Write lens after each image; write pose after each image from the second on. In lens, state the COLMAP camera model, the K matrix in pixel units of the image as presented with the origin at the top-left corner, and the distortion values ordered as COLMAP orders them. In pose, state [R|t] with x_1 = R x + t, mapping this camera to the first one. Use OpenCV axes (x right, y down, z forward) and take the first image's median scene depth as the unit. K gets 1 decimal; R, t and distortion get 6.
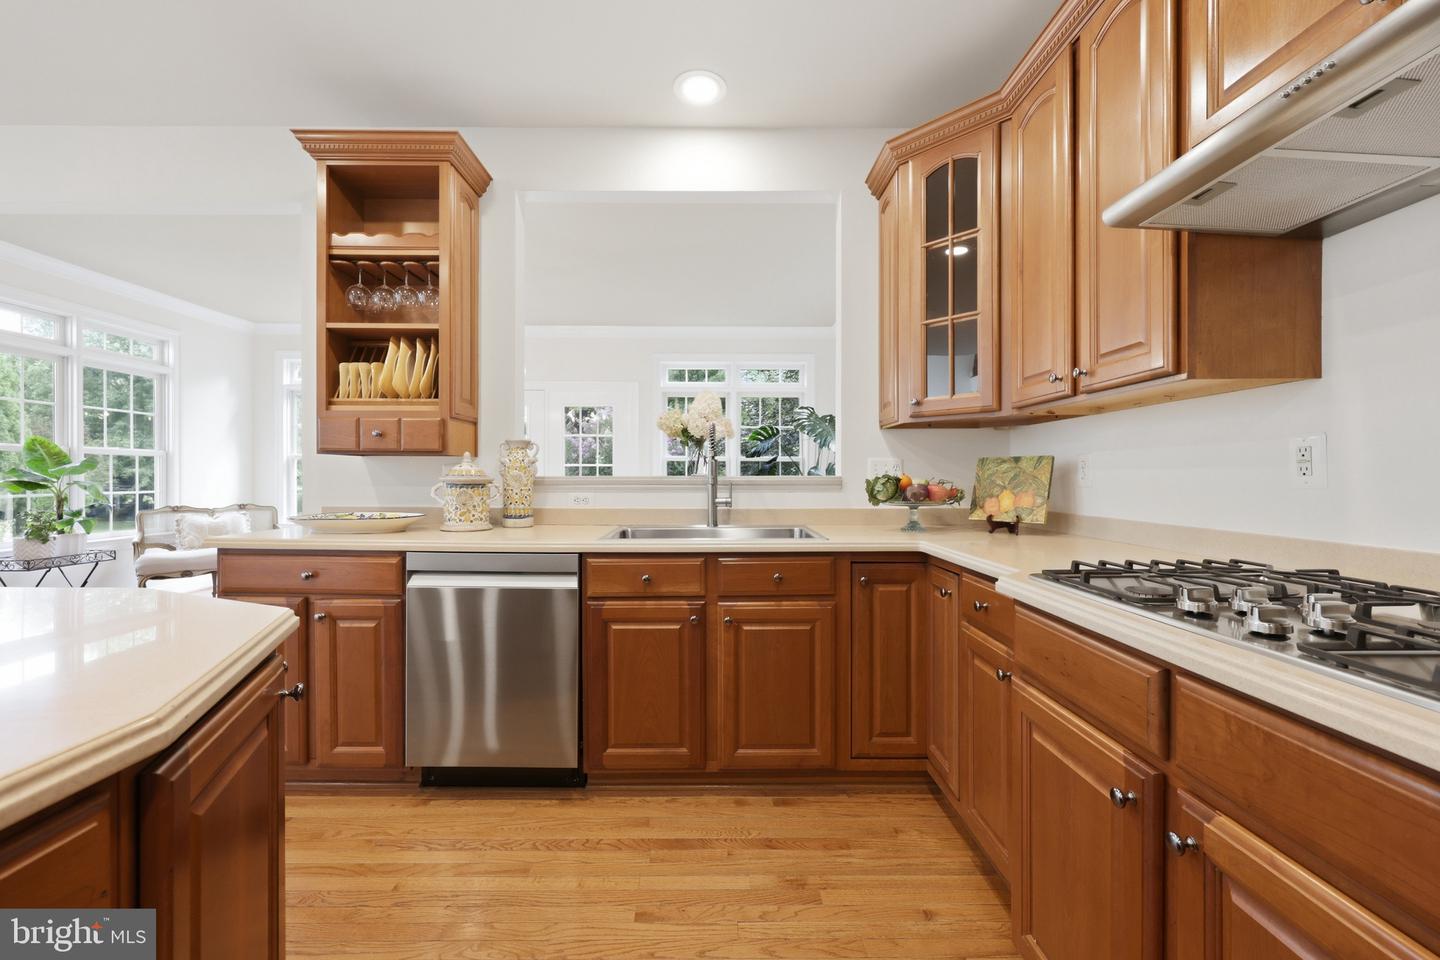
lens RADIAL K [[579.9, 0, 721.5], [0, 579.9, 477.4], [0, 0, 1]] dist [0.001081, 0.000076]
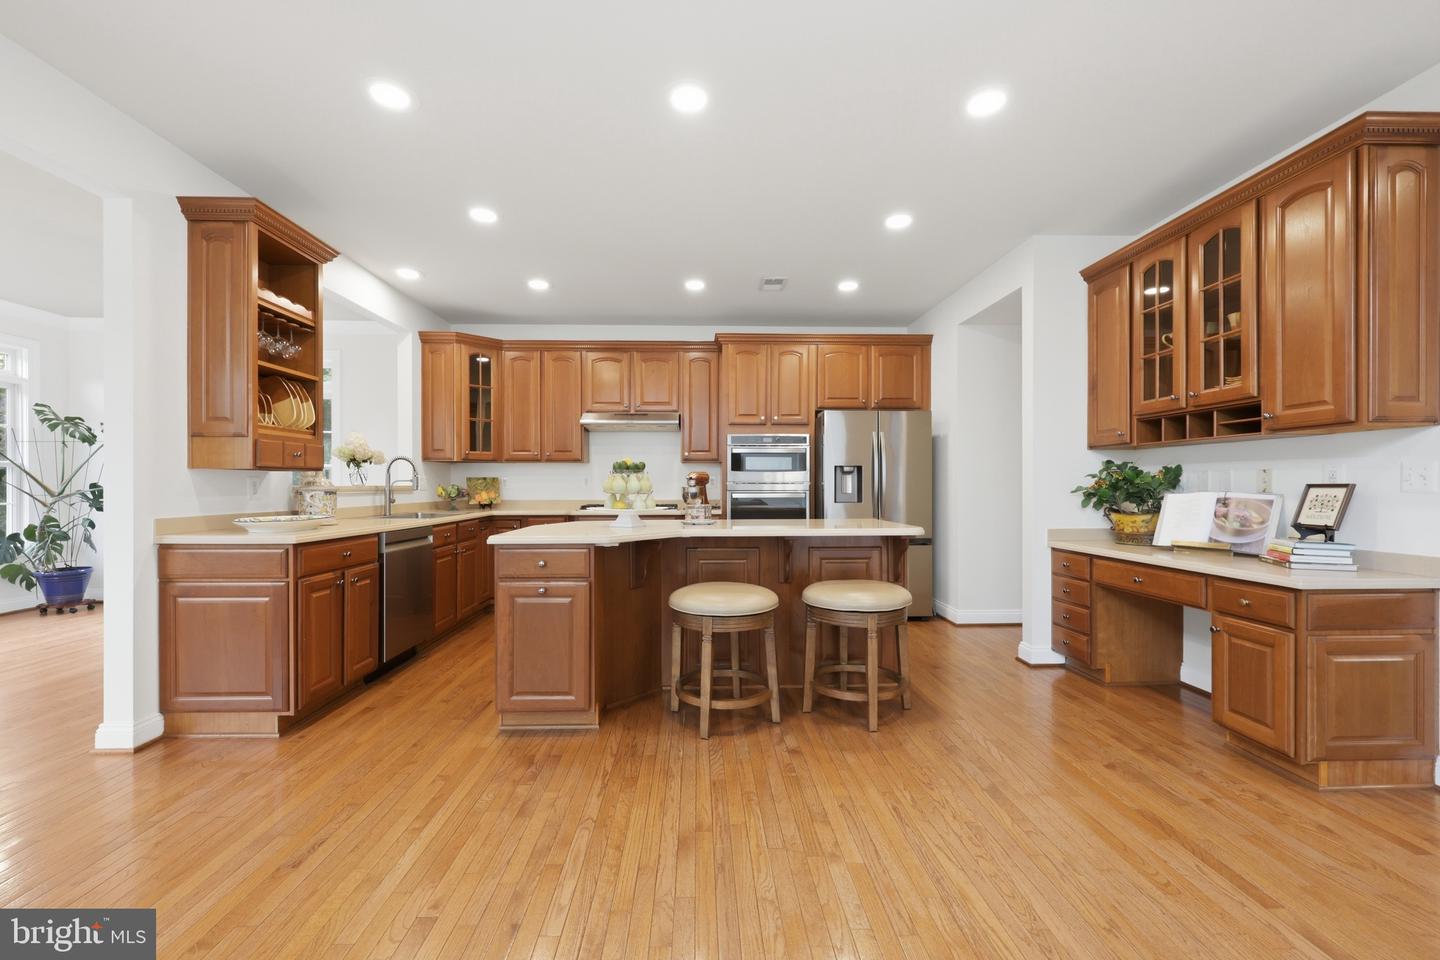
lens RADIAL K [[579.9, 0, 718.1], [0, 579.9, 482.7], [0, 0, 1]] dist [0.001081, 0.000076]
pose [[-0.021096, 0.002178, 0.999775, -1.899988], [0.001235, 0.999997, -0.002152, -0.007806], [-0.999777, 0.001189, -0.021099, 0.071303]]
